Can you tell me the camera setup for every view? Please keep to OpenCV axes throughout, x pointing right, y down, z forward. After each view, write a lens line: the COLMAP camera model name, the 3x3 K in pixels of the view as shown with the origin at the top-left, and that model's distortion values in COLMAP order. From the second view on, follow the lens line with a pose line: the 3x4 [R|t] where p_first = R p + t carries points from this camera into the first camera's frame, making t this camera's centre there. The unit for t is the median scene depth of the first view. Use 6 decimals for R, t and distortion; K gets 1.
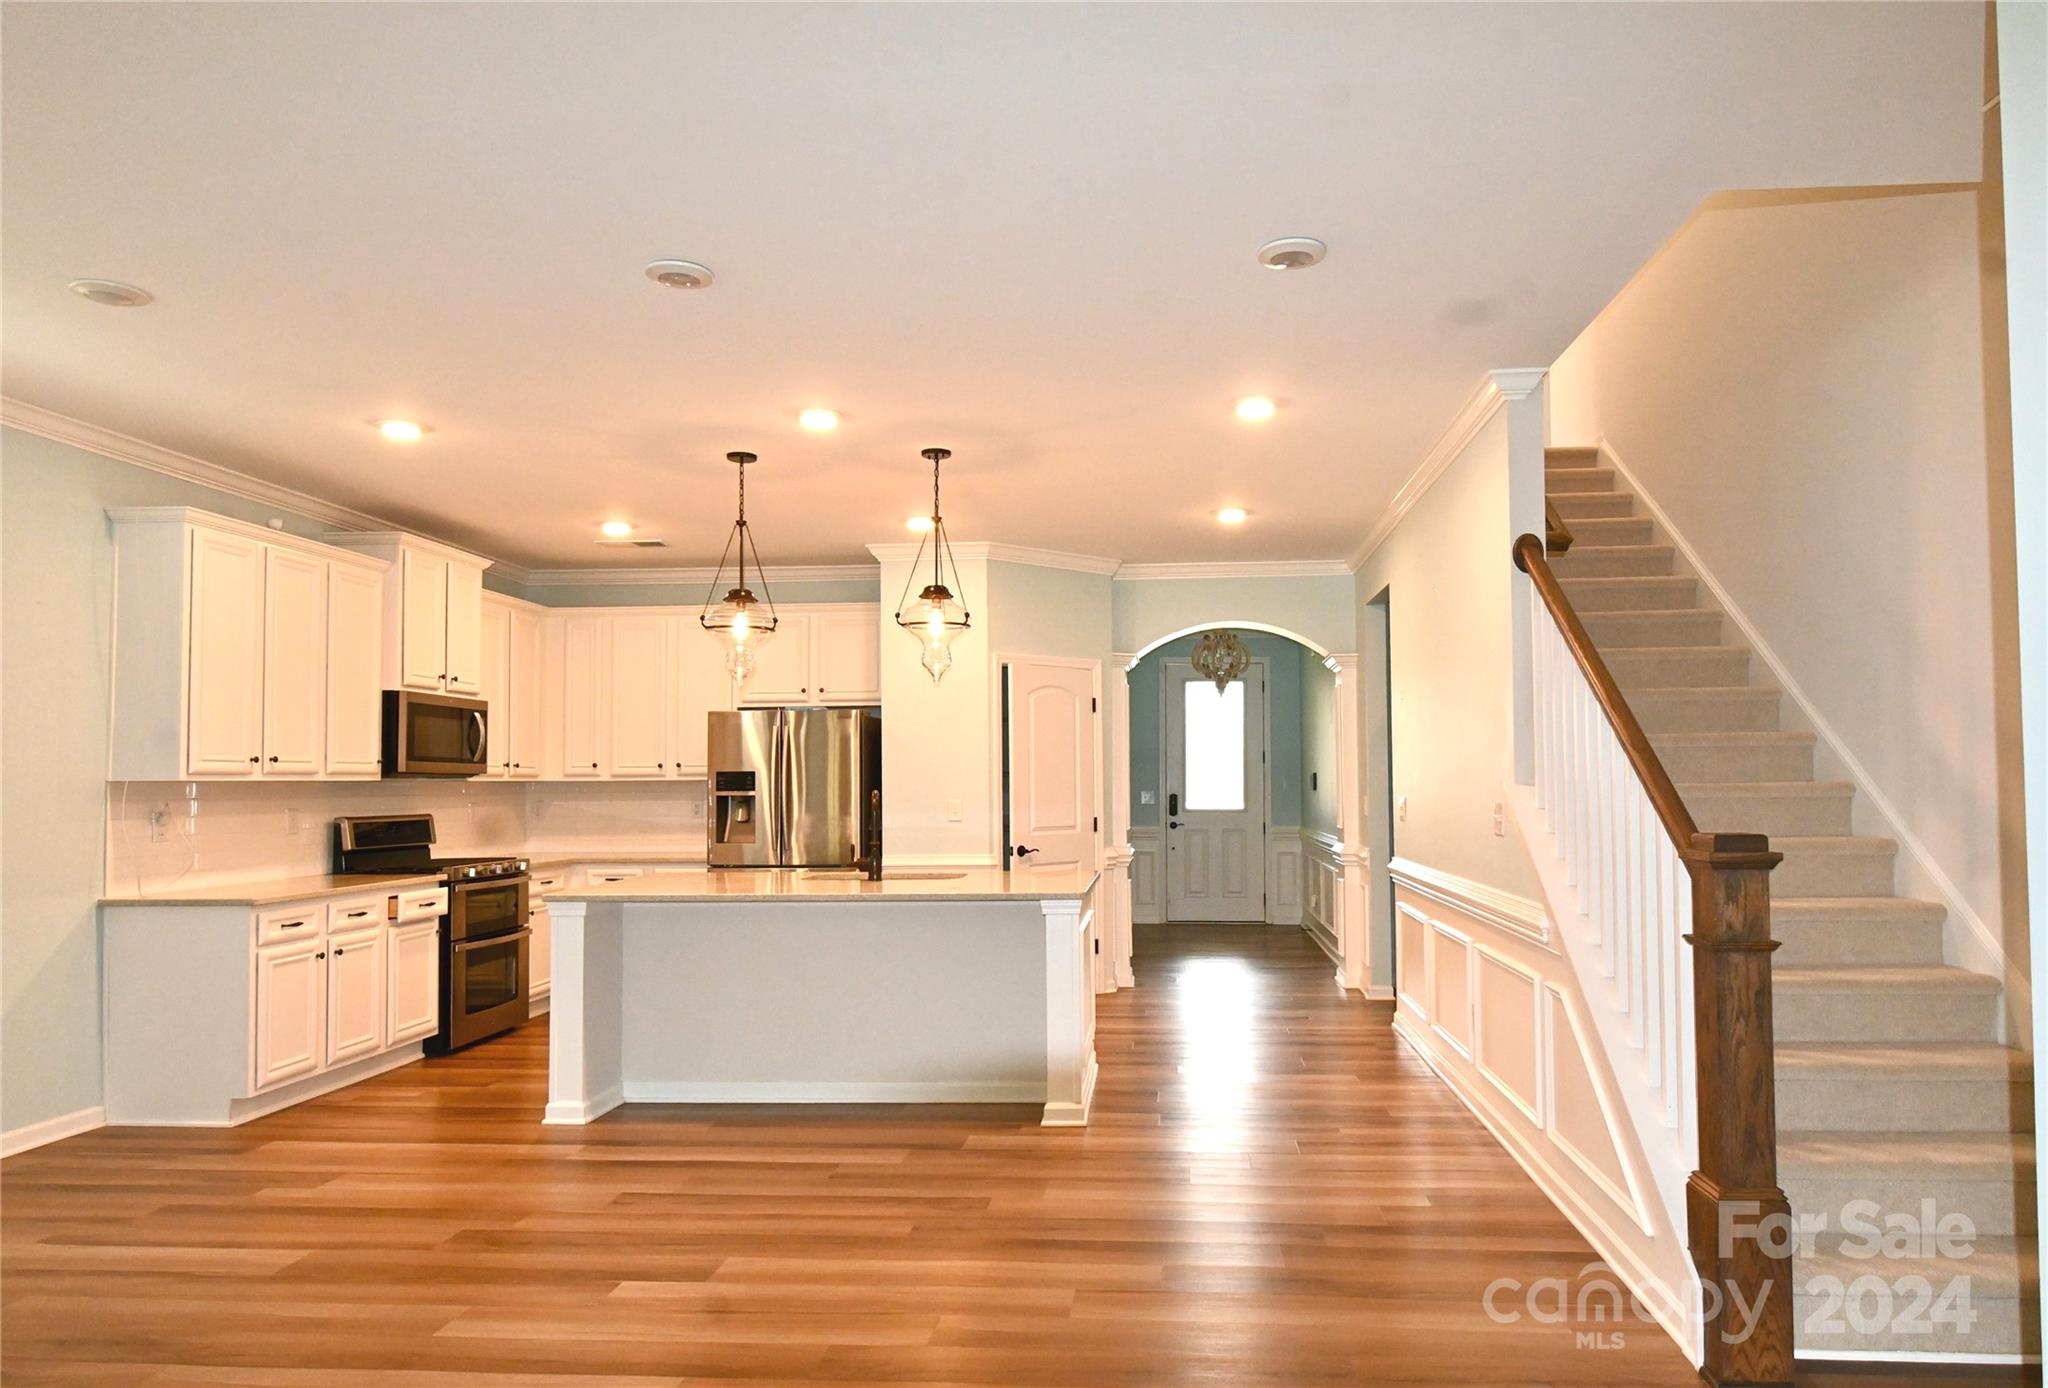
lens RADIAL K [[1267.4, 0, 1088.9], [0, 1267.4, 738.6], [0, 0, 1]] dist [0.002657, 0.001031]
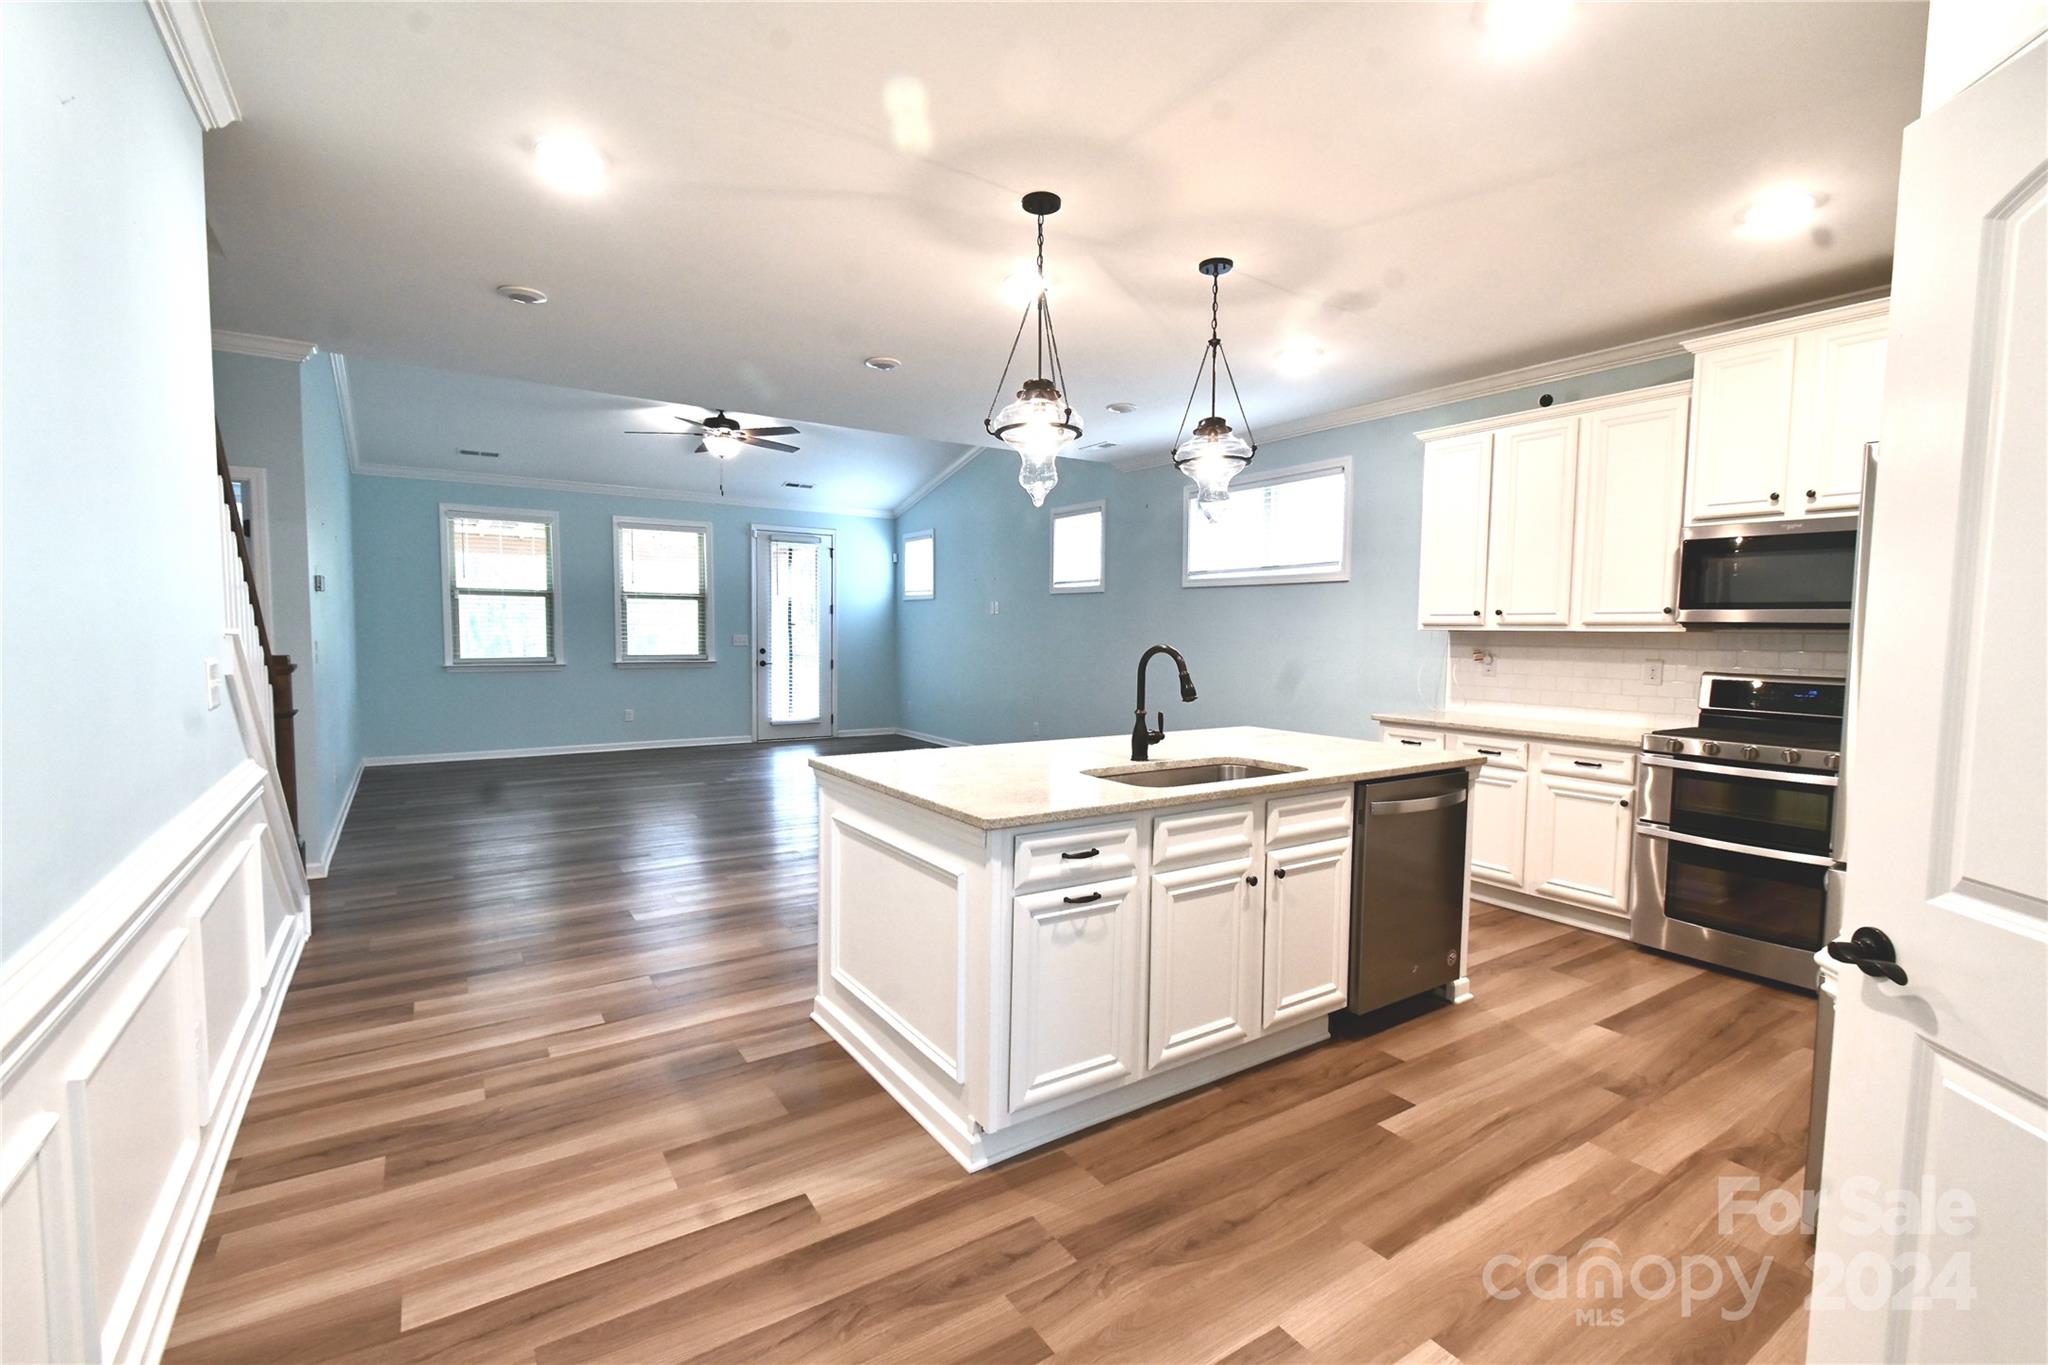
lens RADIAL K [[919.7, 0, 1018.0], [0, 919.7, 694.7], [0, 0, 1]] dist [0.001751, 0.000396]
pose [[-0.793140, 0.044507, -0.607411, 0.223876], [0.016934, 0.998552, 0.051056, 0.040573], [0.608804, 0.030208, -0.792746, 1.358277]]
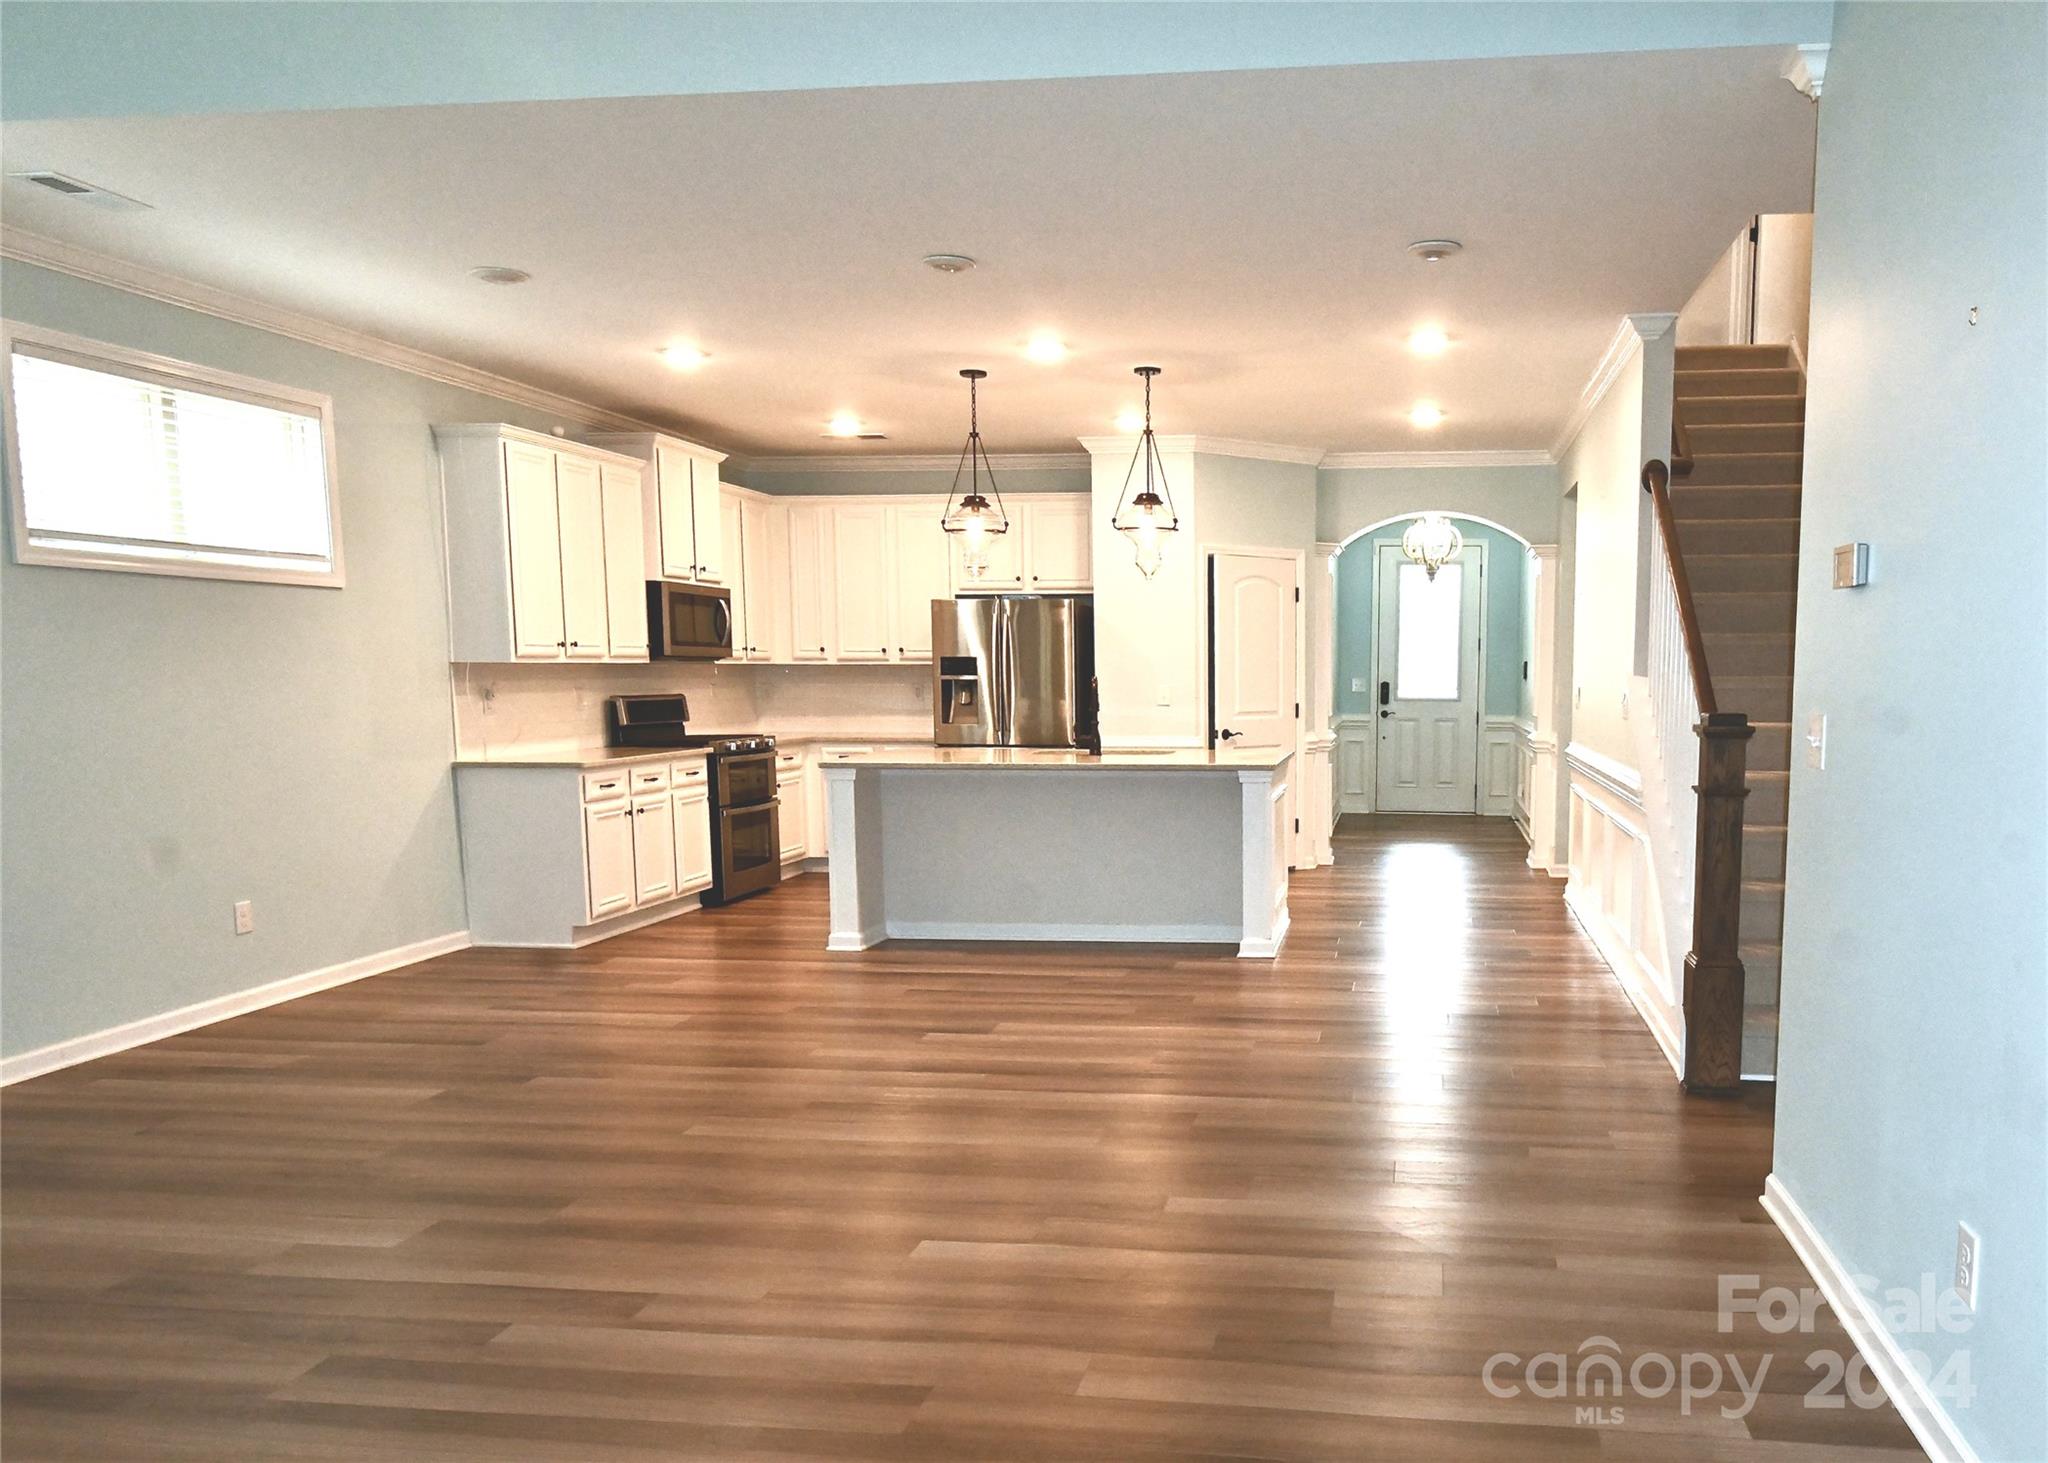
lens RADIAL K [[1502.7, 0, 1255.0], [0, 1502.7, 845.5], [0, 0, 1]] dist [0.009307, -0.008480]
pose [[0.999117, 0.013018, -0.039957, 0.025996], [-0.006797, 0.988349, 0.152051, -0.012557], [0.041471, -0.151645, 0.987565, -0.294822]]
